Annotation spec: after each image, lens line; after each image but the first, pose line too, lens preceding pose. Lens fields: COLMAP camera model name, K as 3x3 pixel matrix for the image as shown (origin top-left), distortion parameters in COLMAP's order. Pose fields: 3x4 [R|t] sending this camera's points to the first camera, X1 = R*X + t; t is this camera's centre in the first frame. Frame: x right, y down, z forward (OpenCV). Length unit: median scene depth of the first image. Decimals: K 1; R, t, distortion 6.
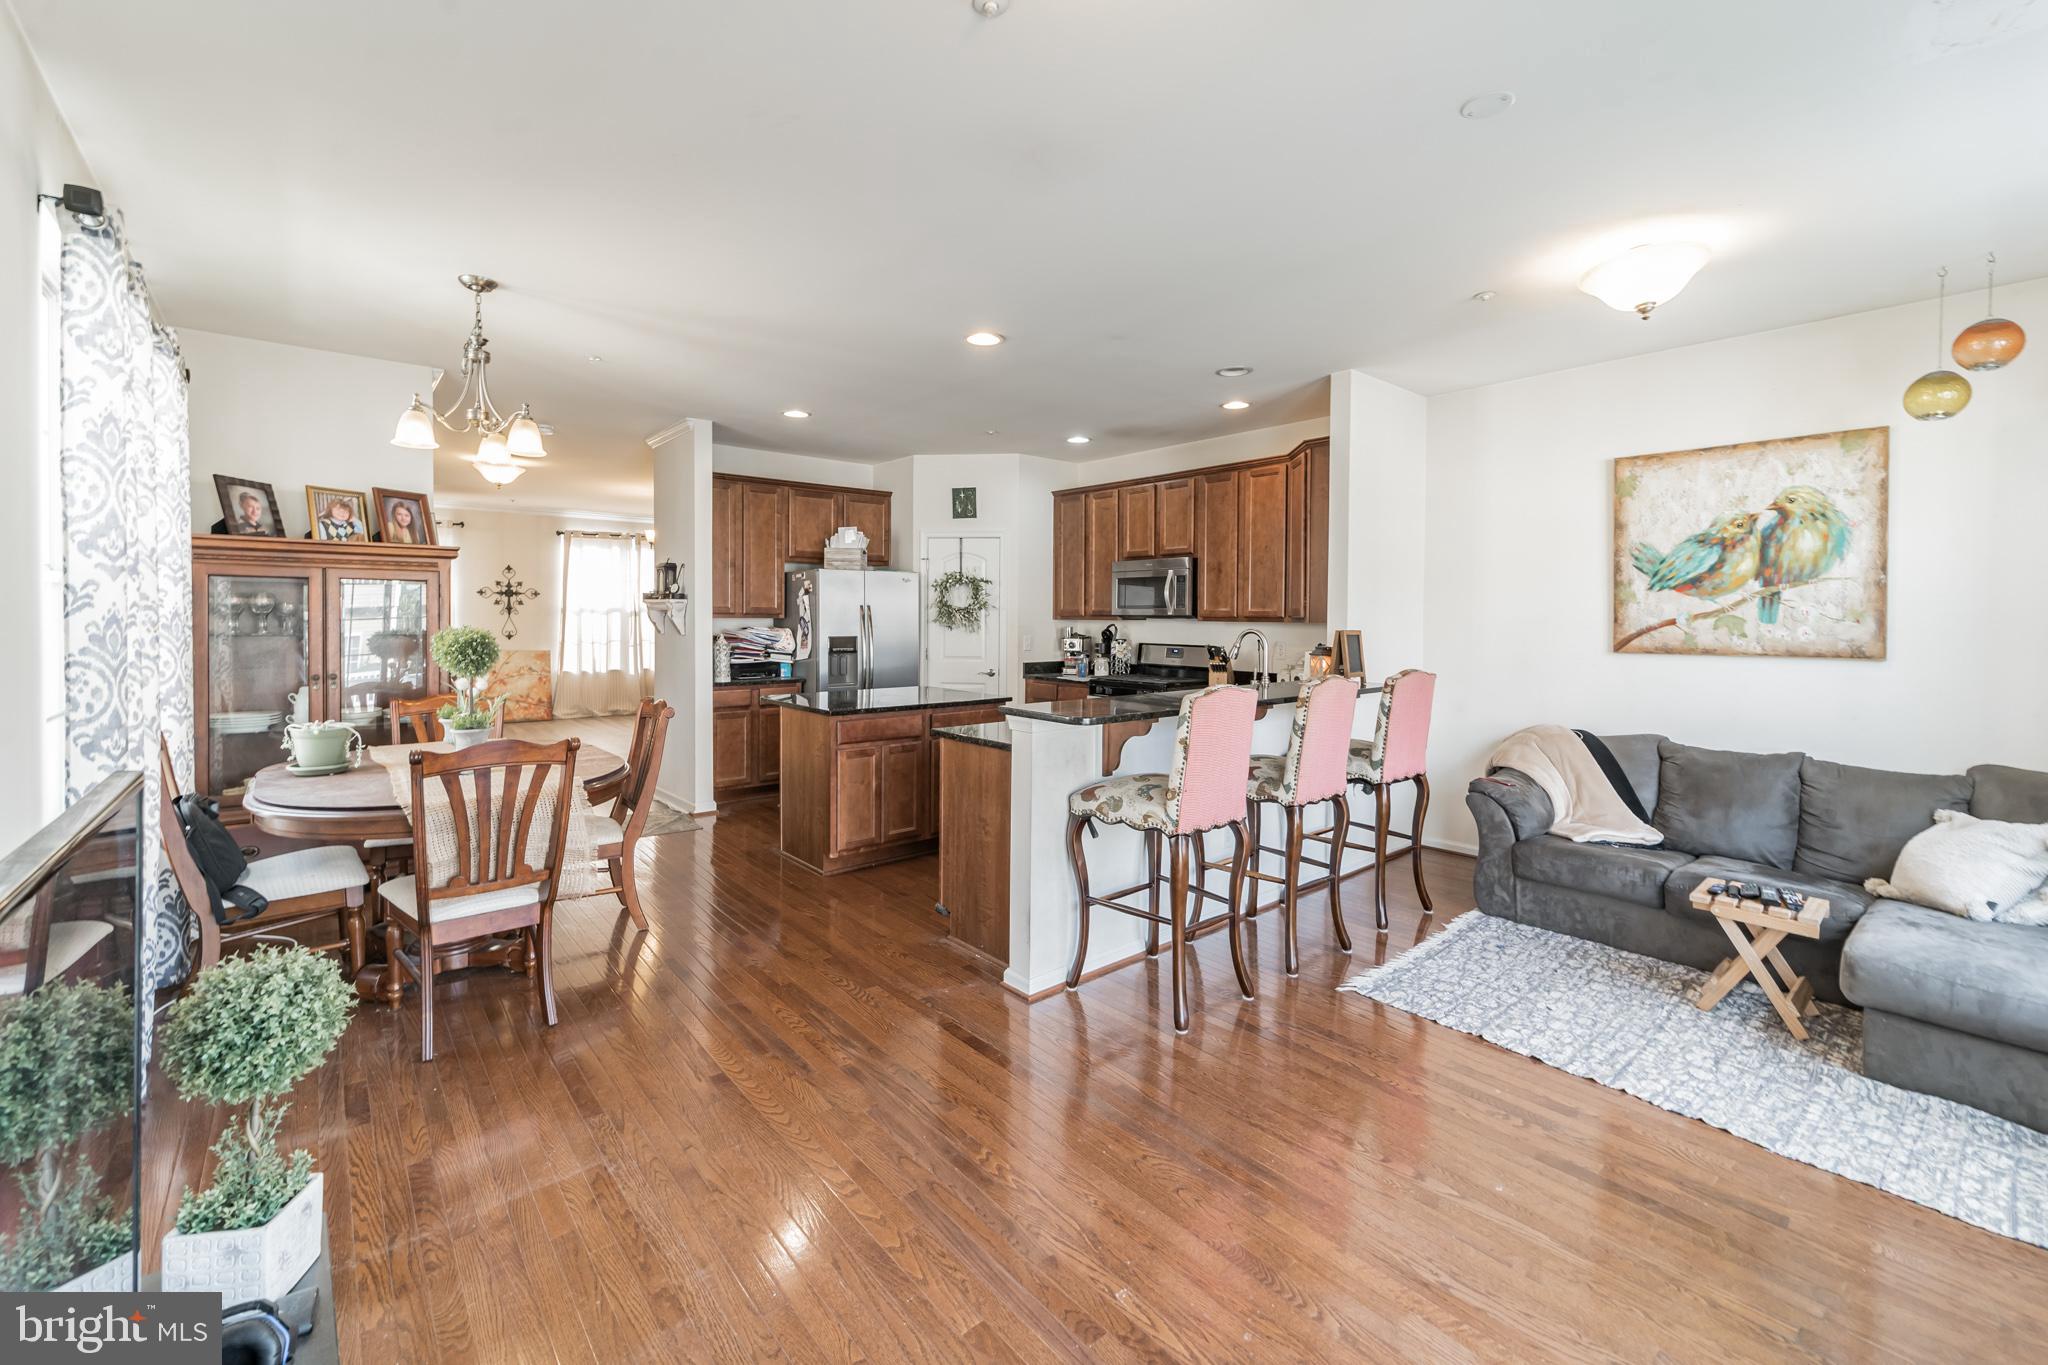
lens RADIAL K [[856.8, 0, 1039.1], [0, 856.8, 634.7], [0, 0, 1]] dist [0.000426, 0.000415]
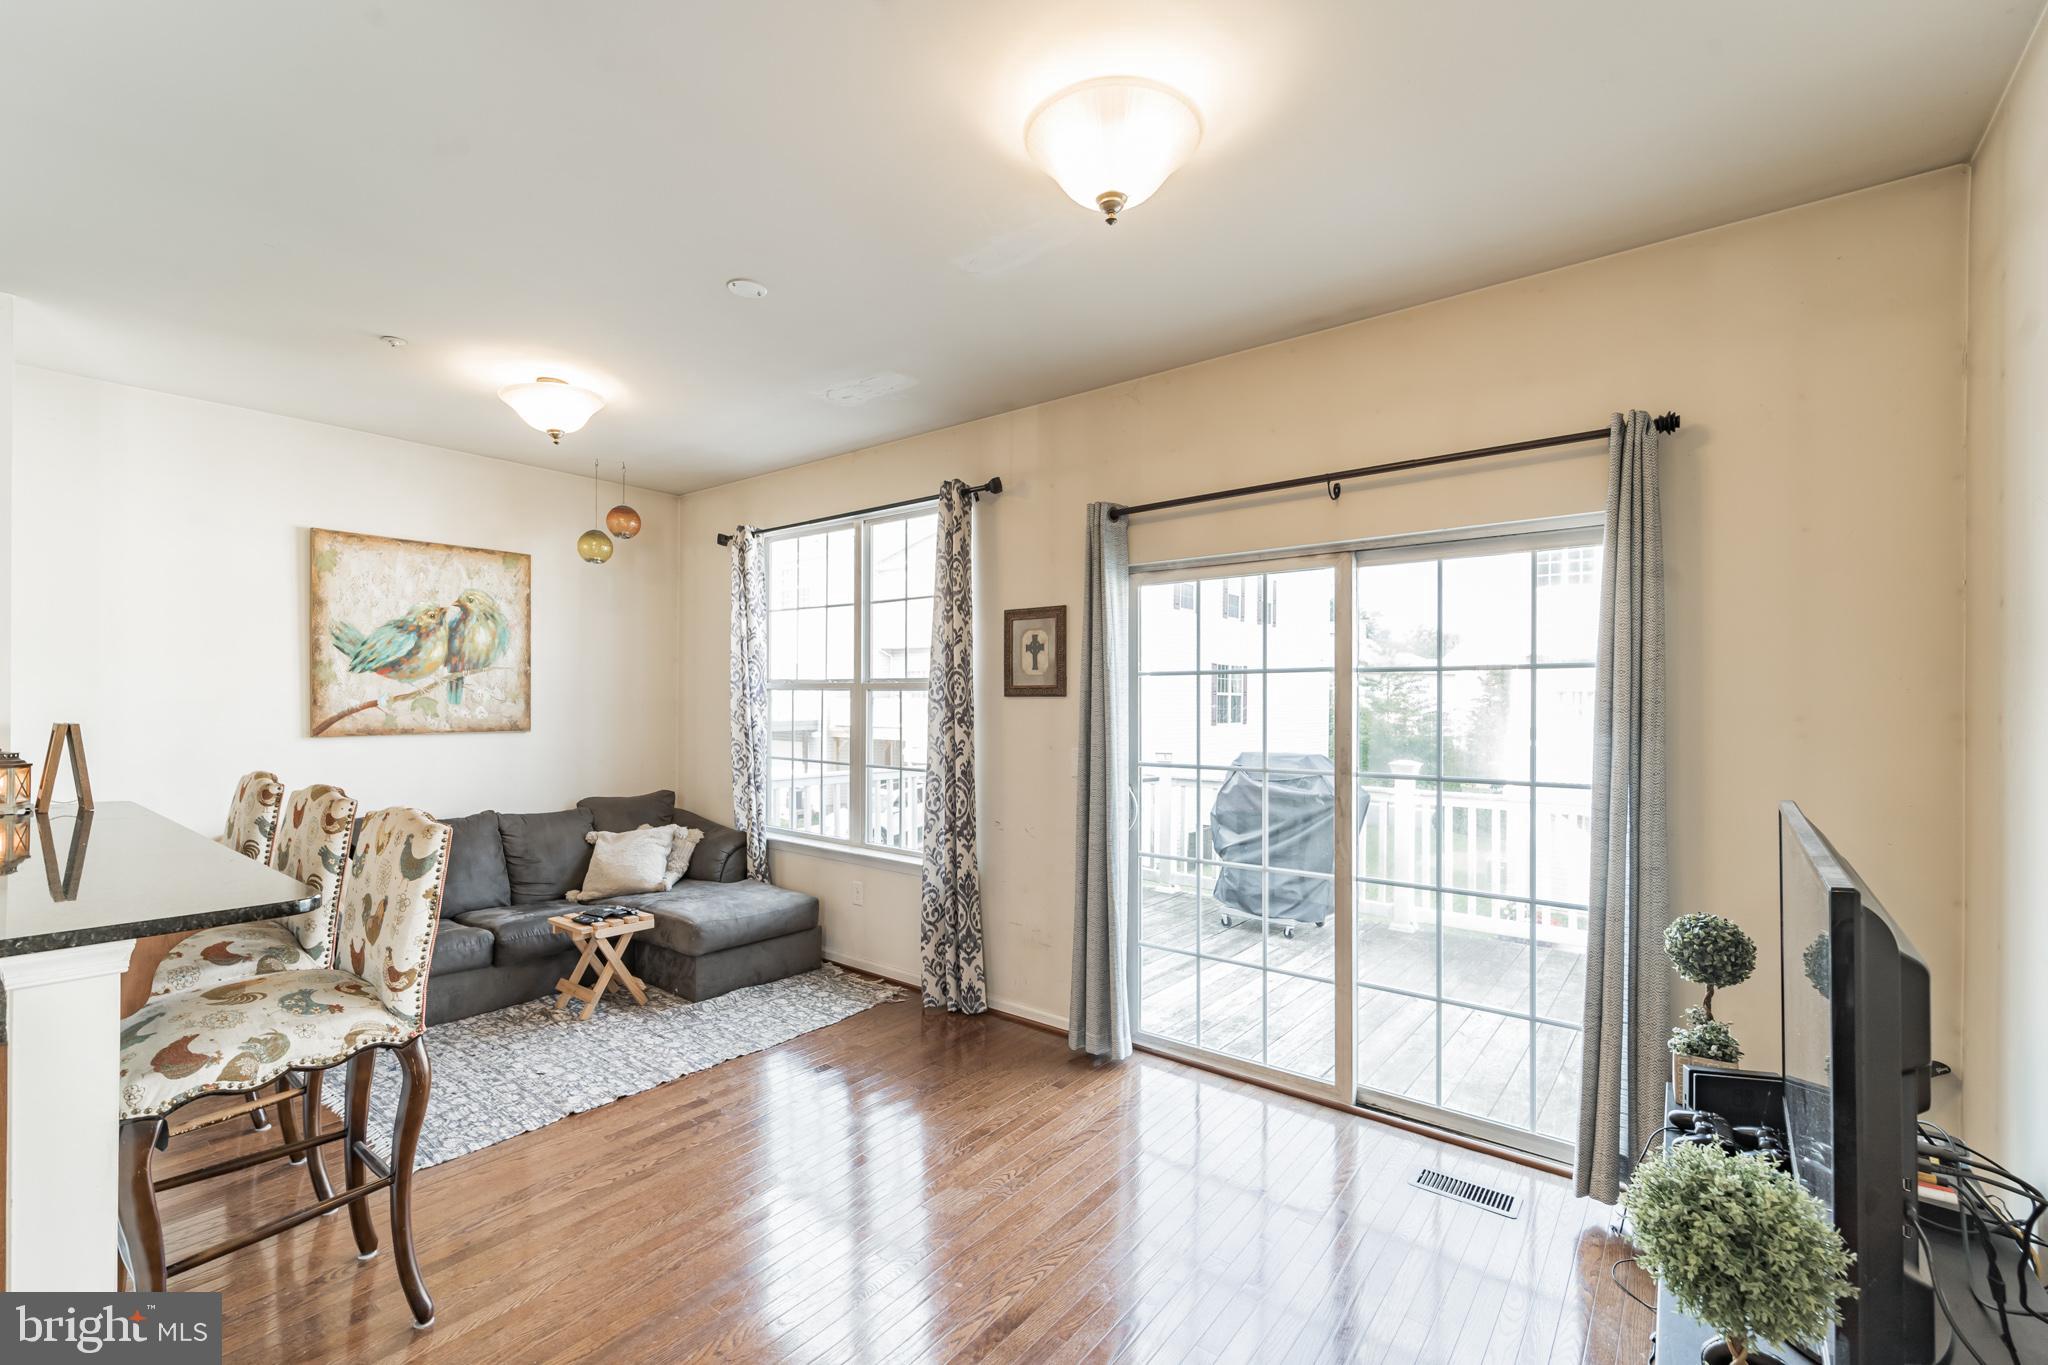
lens RADIAL K [[856.8, 0, 1002.2], [0, 856.8, 705.1], [0, 0, 1]] dist [0.000426, 0.000415]
pose [[-0.175595, -0.014628, 0.984354, -0.420697], [0.013774, 0.999755, 0.017314, -0.022124], [-0.984366, 0.016598, -0.175351, 0.484441]]
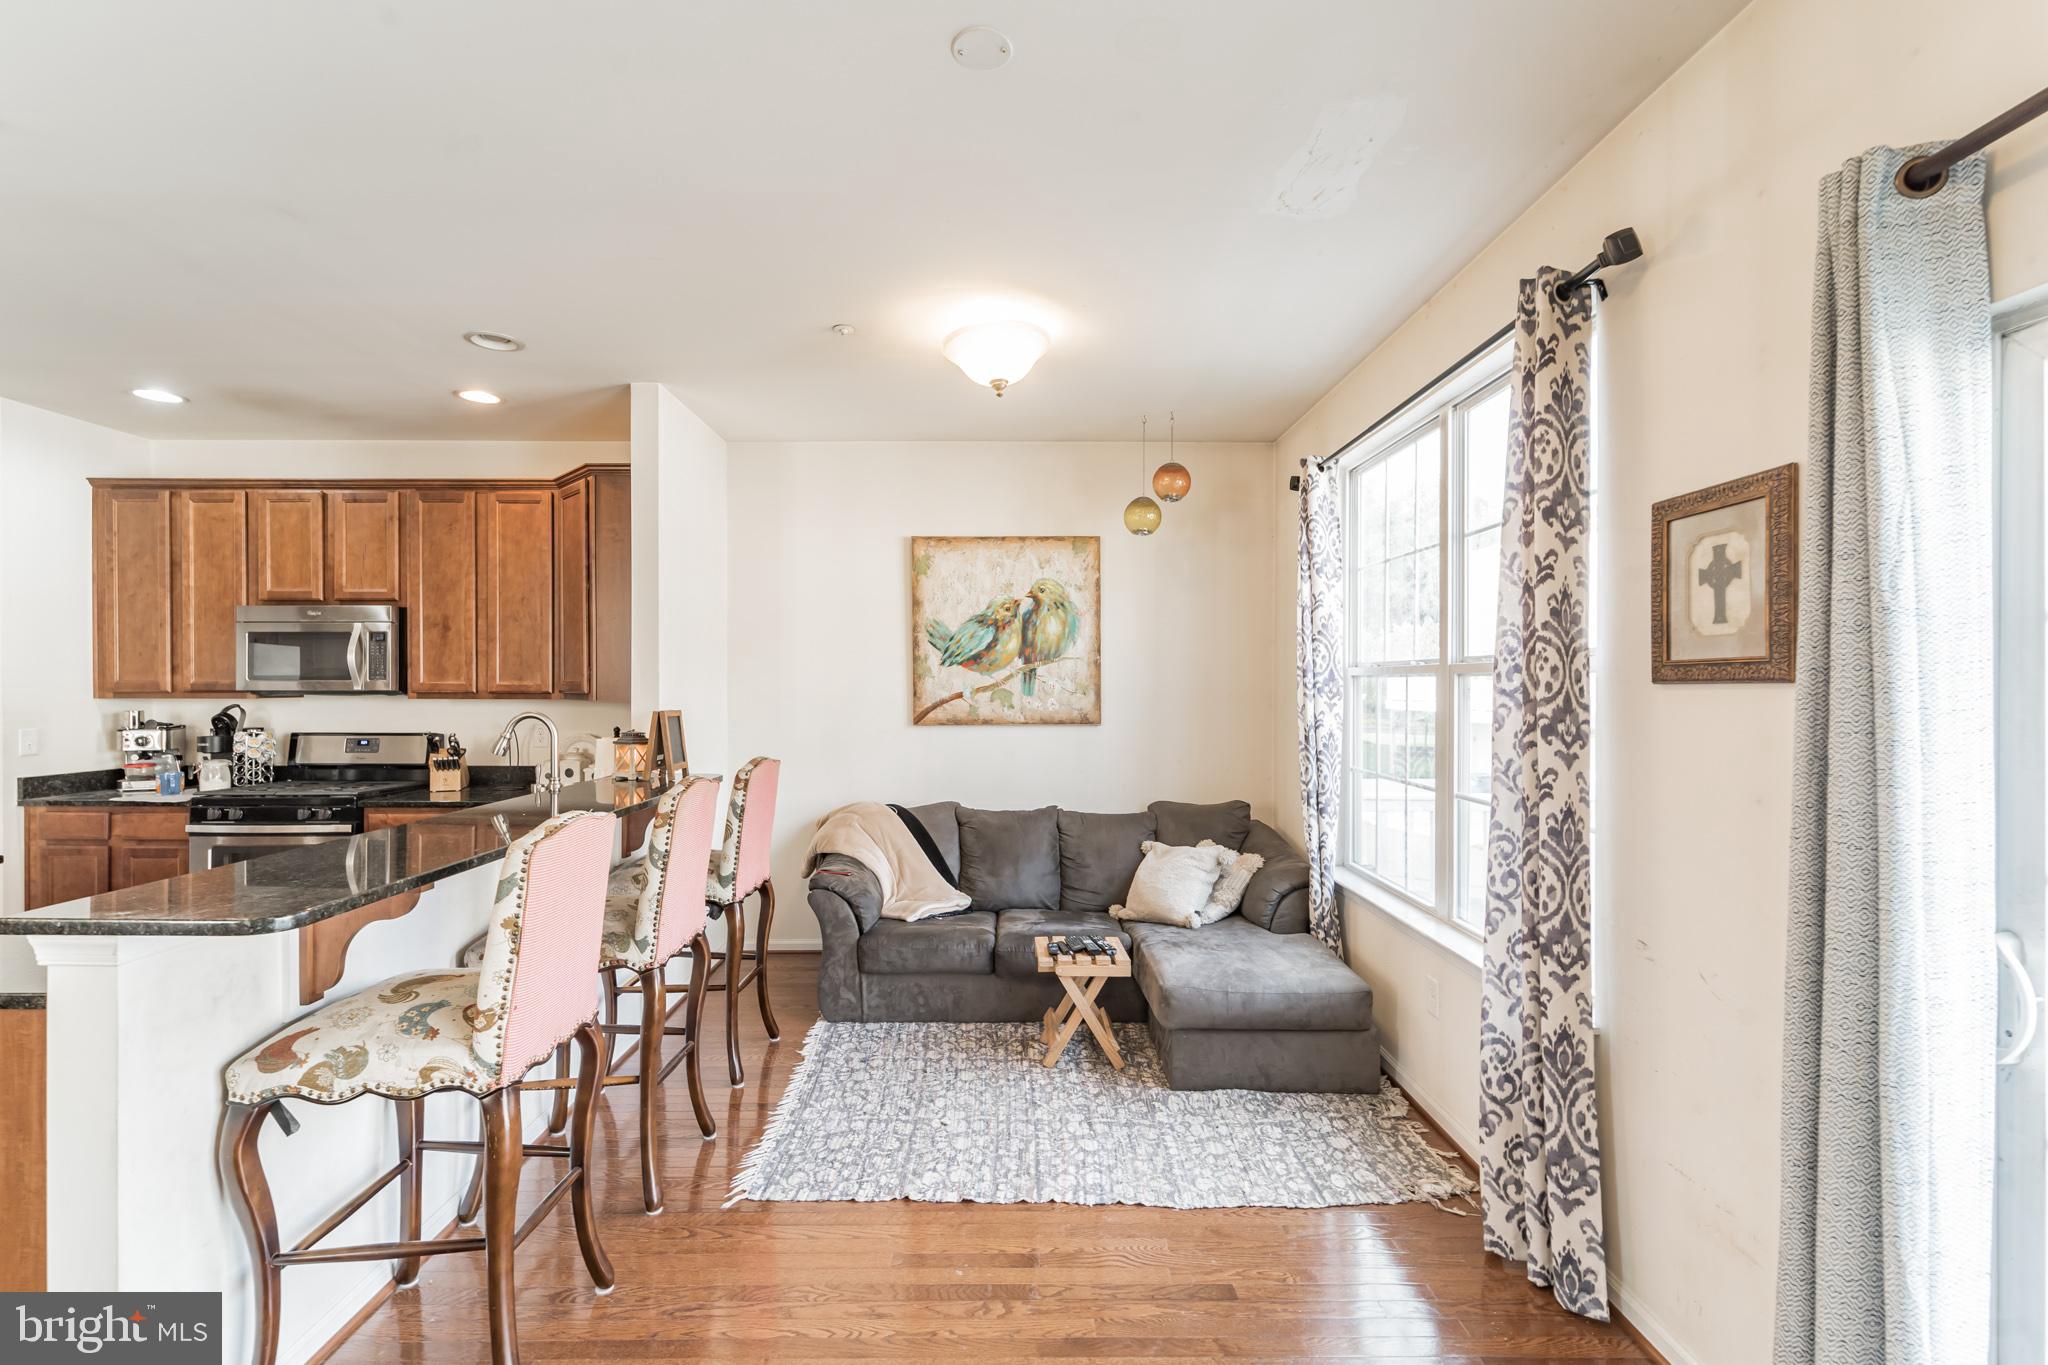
lens RADIAL K [[856.8, 0, 1019.2], [0, 856.8, 692.9], [0, 0, 1]] dist [0.000426, 0.000415]
pose [[0.649847, -0.011220, 0.759982, -0.032012], [0.018865, 0.999821, -0.001370, -0.015766], [-0.759831, 0.015228, 0.649943, 0.265608]]
